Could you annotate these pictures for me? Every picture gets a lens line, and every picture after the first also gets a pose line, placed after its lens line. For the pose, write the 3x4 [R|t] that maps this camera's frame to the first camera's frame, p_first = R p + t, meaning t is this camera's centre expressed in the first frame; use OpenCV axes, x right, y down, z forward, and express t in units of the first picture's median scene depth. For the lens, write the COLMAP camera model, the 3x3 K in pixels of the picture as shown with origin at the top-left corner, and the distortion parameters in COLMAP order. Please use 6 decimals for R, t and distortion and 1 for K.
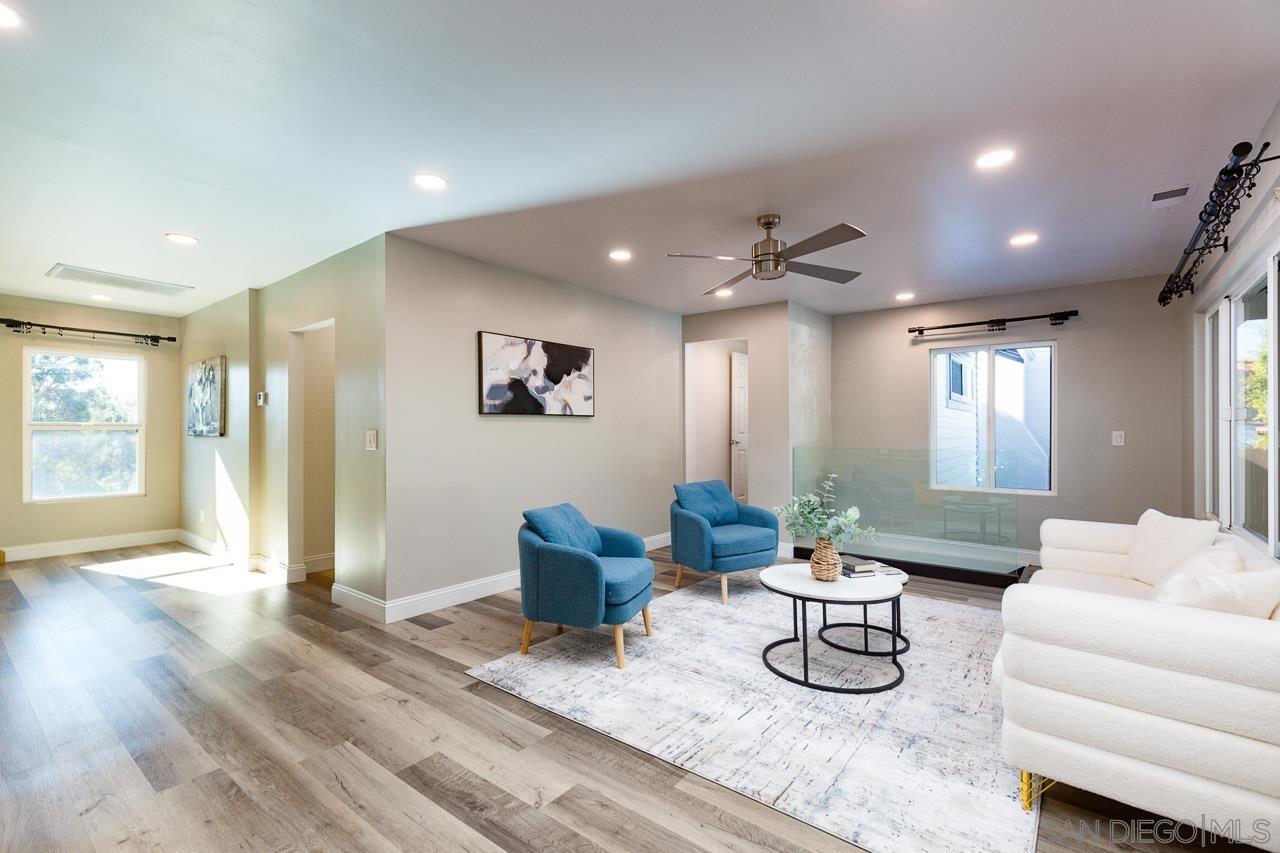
lens RADIAL K [[576.9, 0, 629.4], [0, 576.9, 422.9], [0, 0, 1]] dist [0.010354, -0.000967]
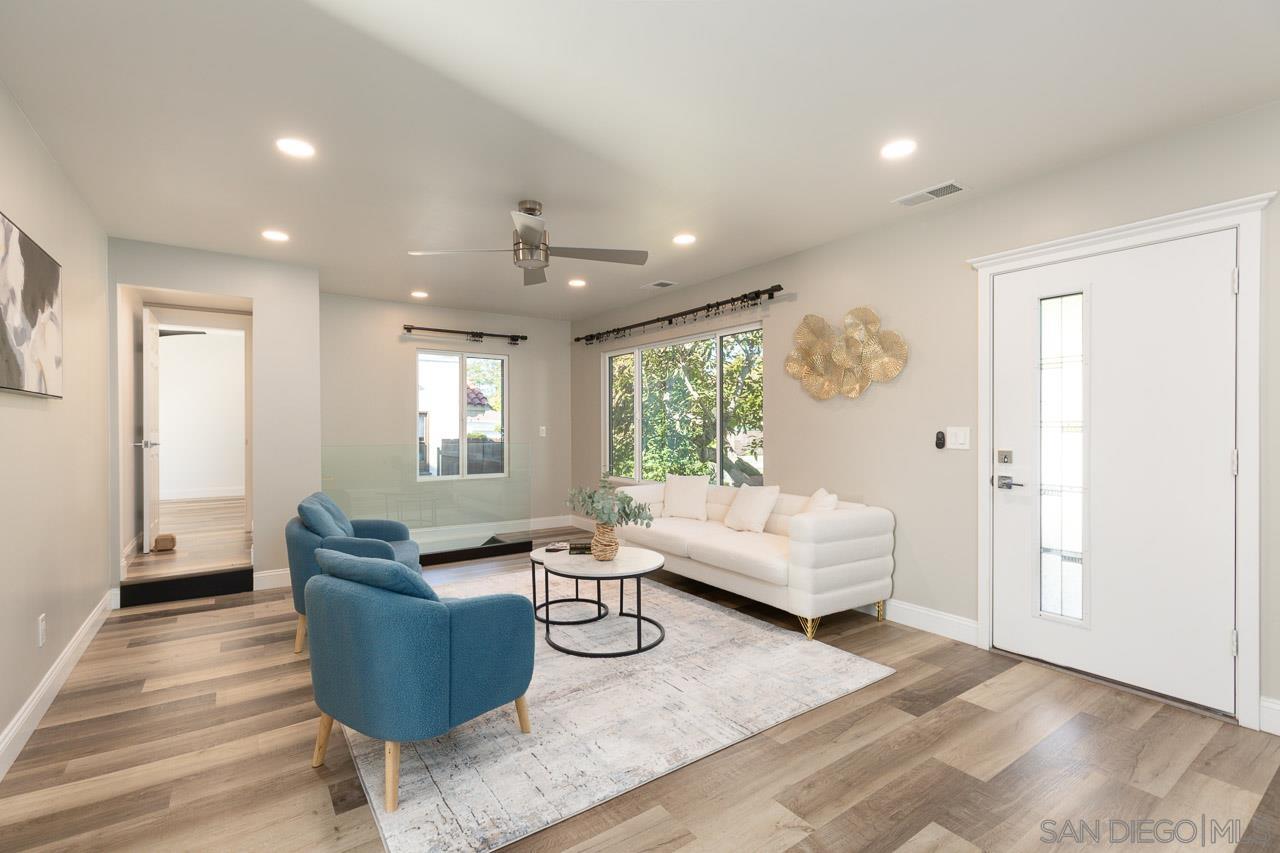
lens RADIAL K [[576.9, 0, 636.2], [0, 576.9, 427.3], [0, 0, 1]] dist [0.010354, -0.000967]
pose [[0.282720, -0.002295, 0.959200, -0.460427], [-0.006115, 0.999973, 0.004195, 0.008882], [-0.959183, -0.007052, 0.282698, 0.416430]]
